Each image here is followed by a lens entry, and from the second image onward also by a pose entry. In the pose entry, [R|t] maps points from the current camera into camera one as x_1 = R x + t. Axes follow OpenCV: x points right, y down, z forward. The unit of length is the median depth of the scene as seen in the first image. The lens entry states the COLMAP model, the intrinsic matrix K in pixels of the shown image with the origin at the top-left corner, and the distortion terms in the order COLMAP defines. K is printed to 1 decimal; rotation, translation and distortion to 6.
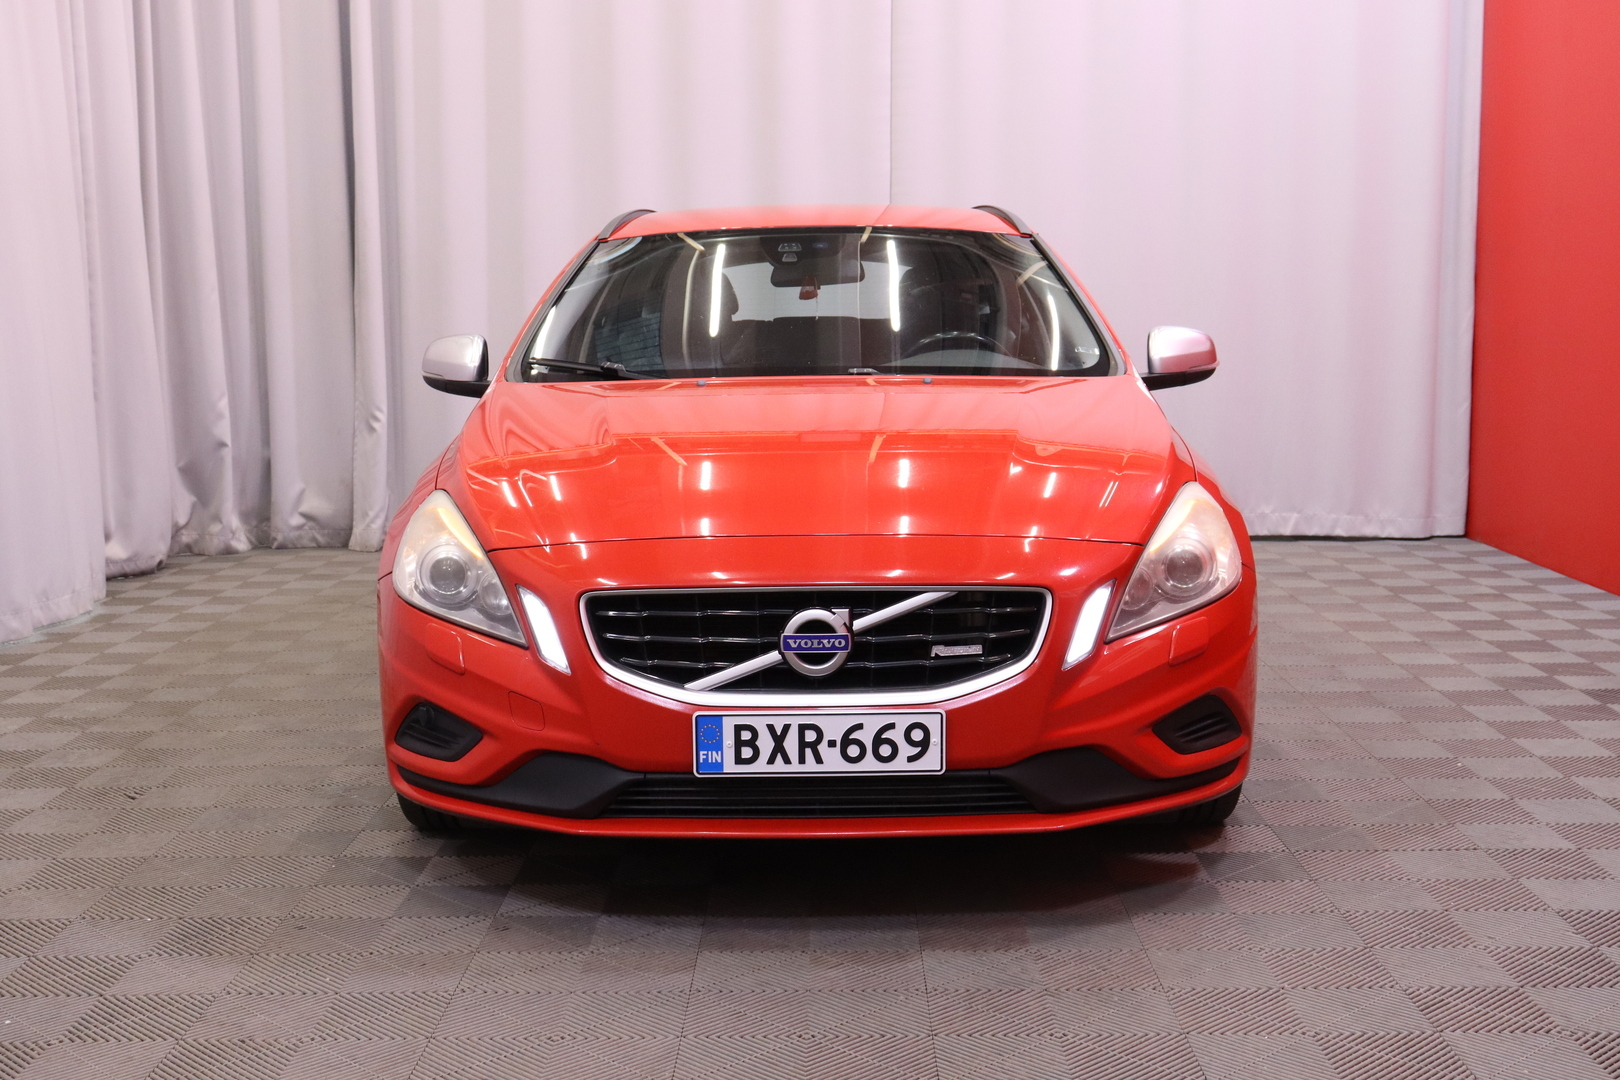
lens RADIAL K [[1954.5, 0, 810.0], [0, 1954.5, 540.0], [0, 0, 1]] dist [0.019844, 0.052840]
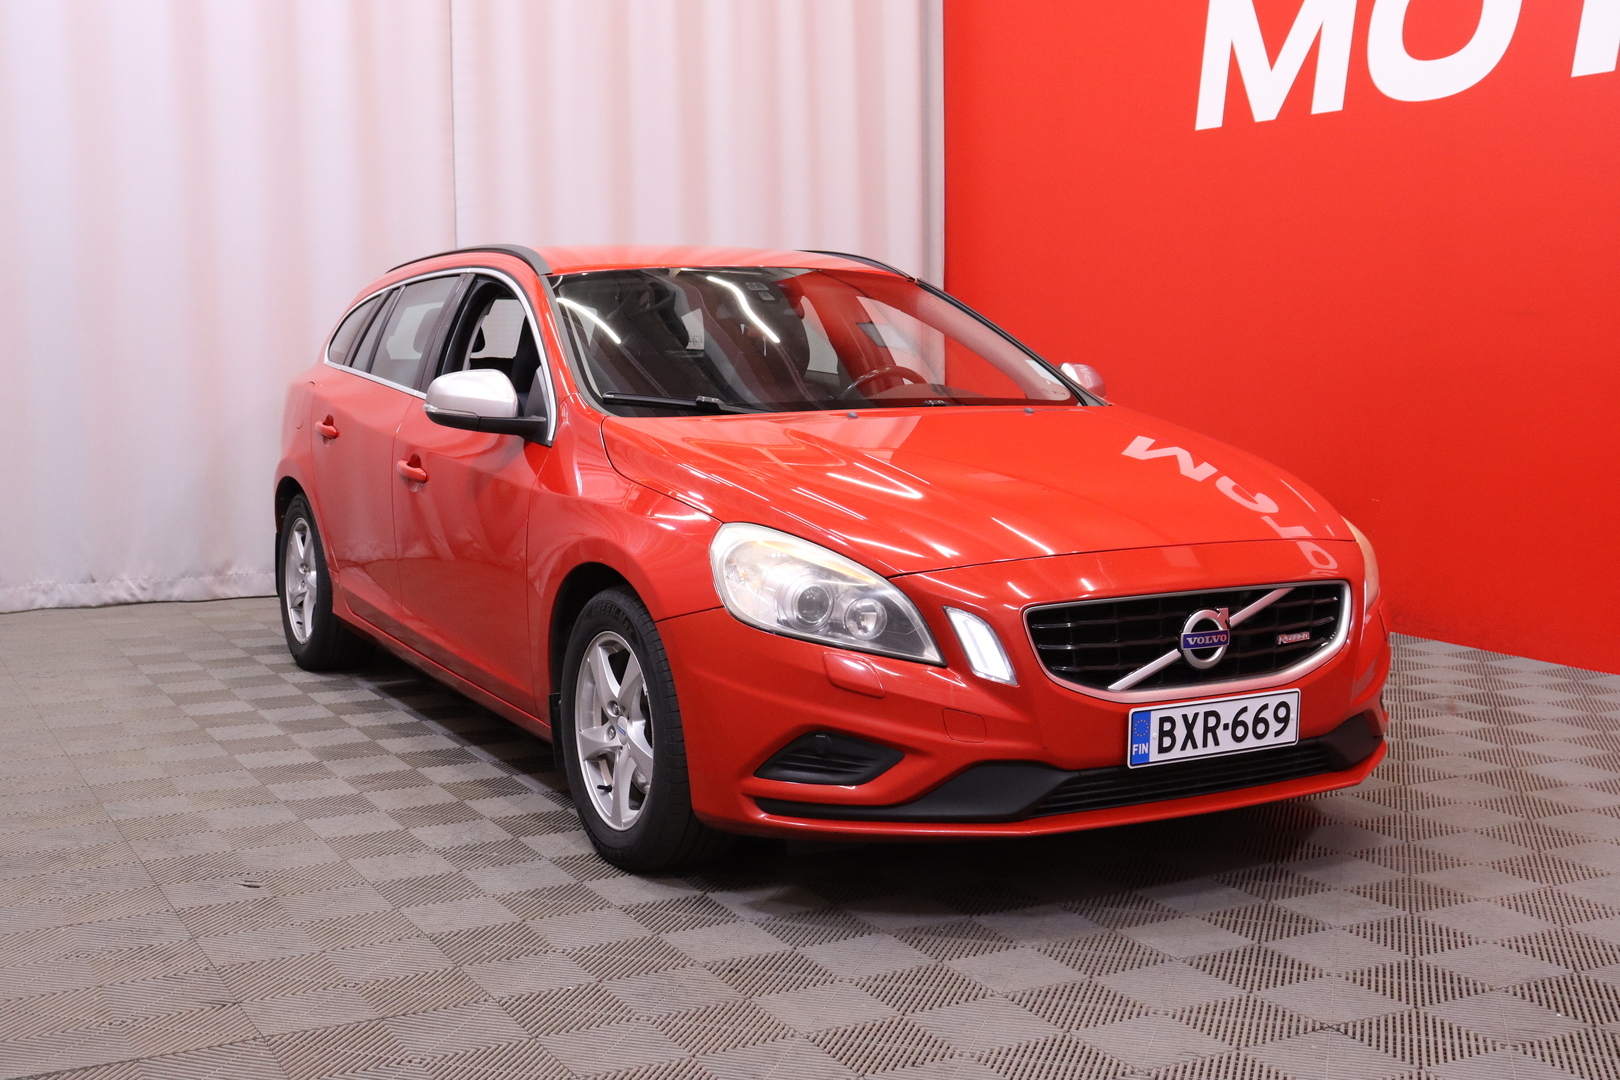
lens RADIAL K [[1968.6, 0, 810.0], [0, 1968.6, 540.0], [0, 0, 1]] dist [-0.015618, -0.007907]
pose [[0.875131, -0.046047, 0.481691, -0.743651], [0.054966, 0.998479, -0.004412, -0.012457], [-0.480755, 0.030337, 0.876330, 0.110256]]
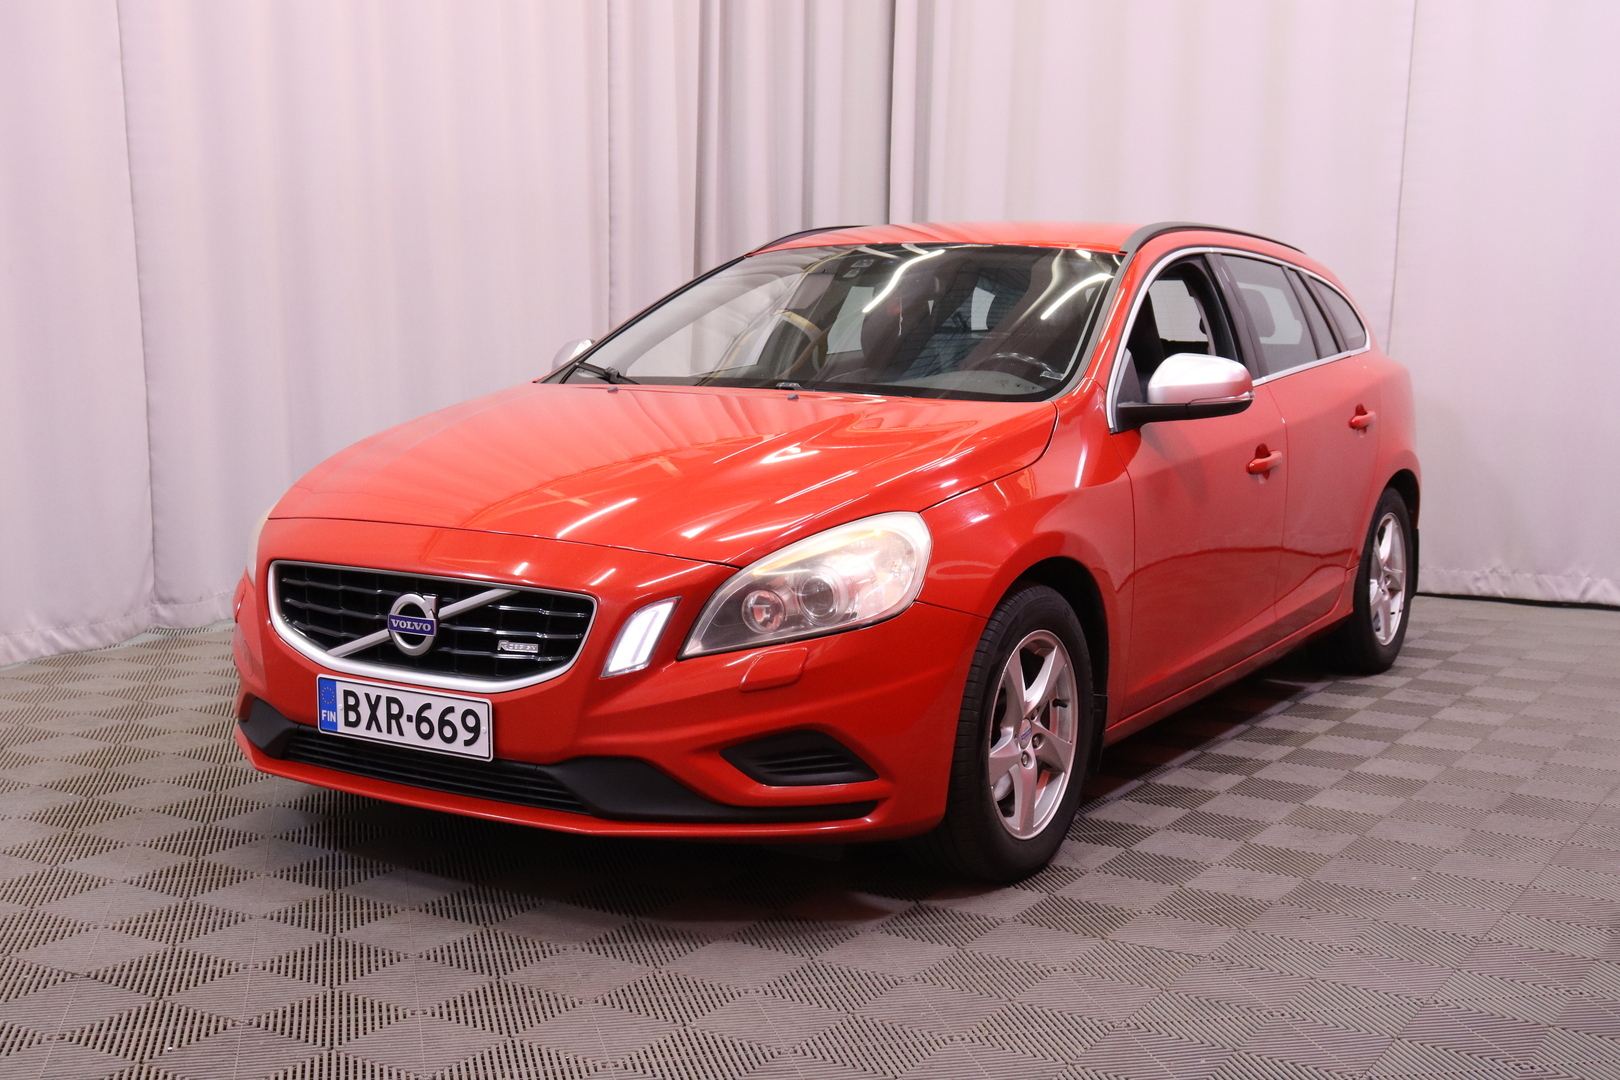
lens RADIAL K [[1954.5, 0, 810.0], [0, 1954.5, 540.0], [0, 0, 1]] dist [0.019844, 0.052840]
pose [[0.849928, 0.085521, -0.519913, 0.753157], [-0.089199, 0.995851, 0.017990, -0.033748], [0.519294, 0.031085, 0.854030, 0.184412]]
